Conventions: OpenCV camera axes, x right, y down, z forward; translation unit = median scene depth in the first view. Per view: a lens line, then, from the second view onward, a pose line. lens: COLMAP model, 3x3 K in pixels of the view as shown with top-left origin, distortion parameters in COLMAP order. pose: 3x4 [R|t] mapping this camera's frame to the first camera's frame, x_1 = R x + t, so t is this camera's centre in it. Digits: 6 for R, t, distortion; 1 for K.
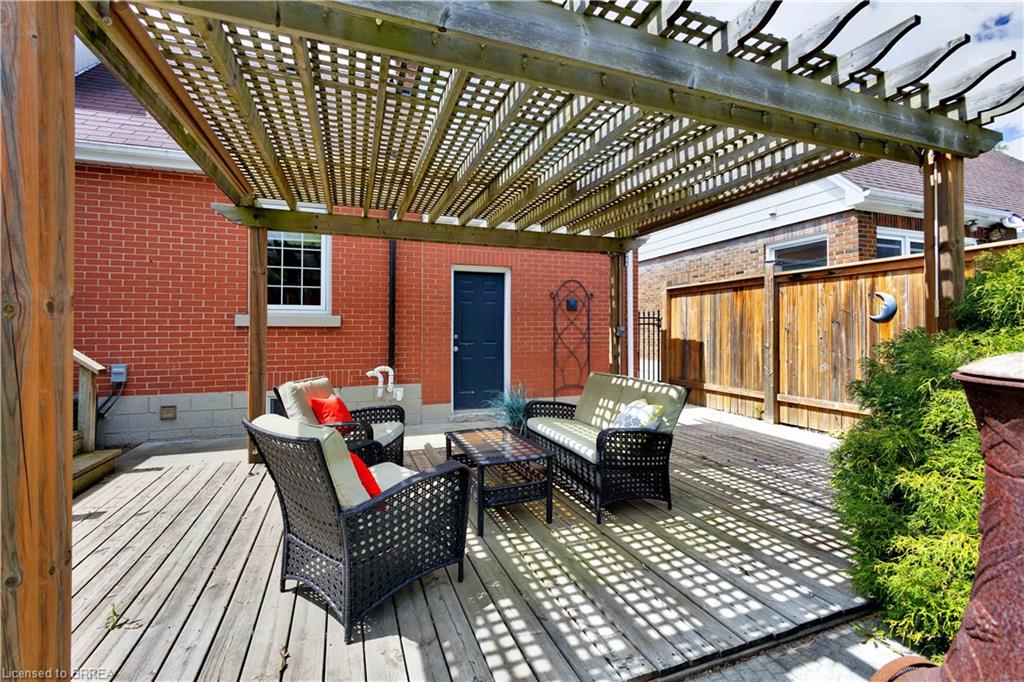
lens RADIAL K [[445.8, 0, 513.7], [0, 445.8, 337.6], [0, 0, 1]] dist [-0.003078, -0.000485]
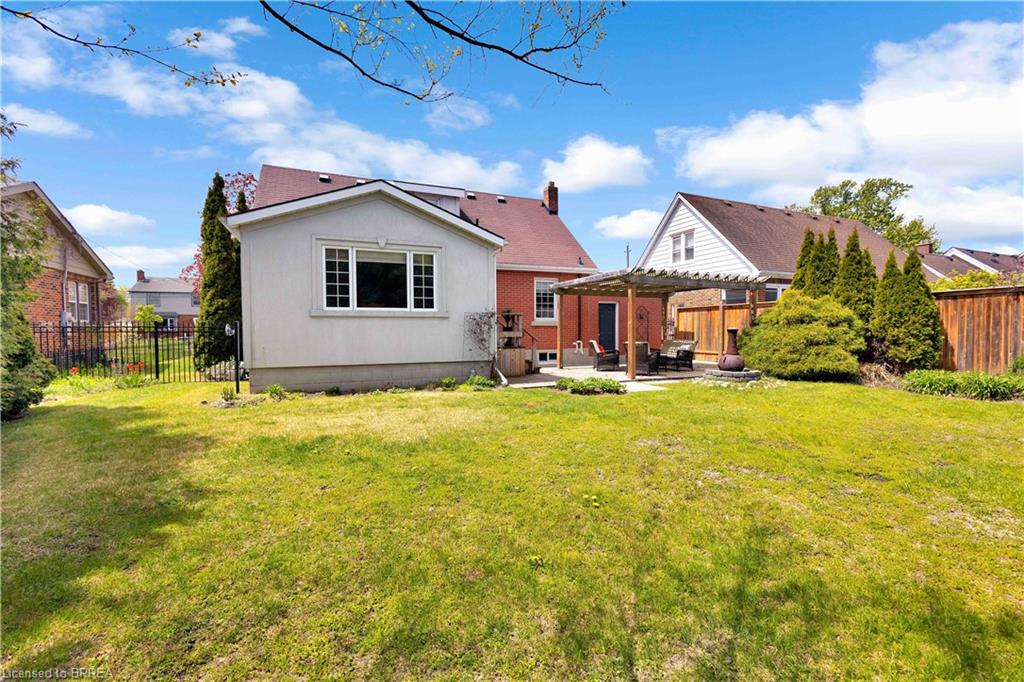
lens RADIAL K [[445.8, 0, 513.7], [0, 445.8, 337.6], [0, 0, 1]] dist [-0.003078, -0.000485]
pose [[0.998072, -0.003974, 0.061935, -0.814689], [0.004003, 0.999992, -0.000351, 0.043590], [-0.061933, 0.000599, 0.998080, -1.558136]]
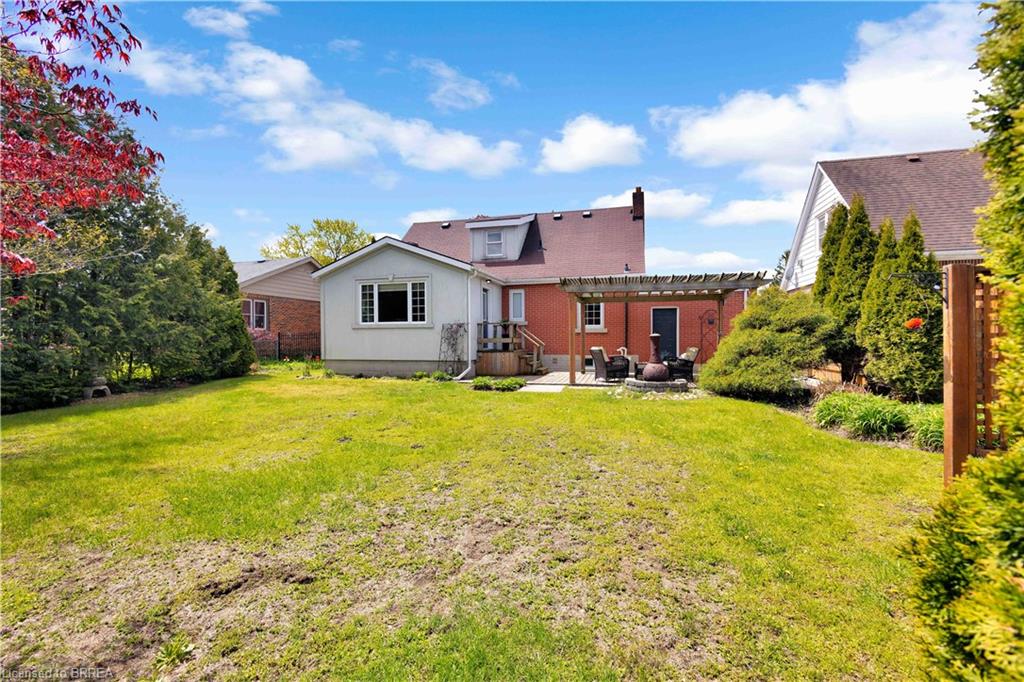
lens RADIAL K [[445.8, 0, 513.7], [0, 445.8, 337.6], [0, 0, 1]] dist [-0.003078, -0.000485]
pose [[0.828314, -0.003132, -0.560256, 0.631392], [-0.005096, 0.999901, -0.013124, 0.043258], [0.560242, 0.013726, 0.828215, -1.500885]]
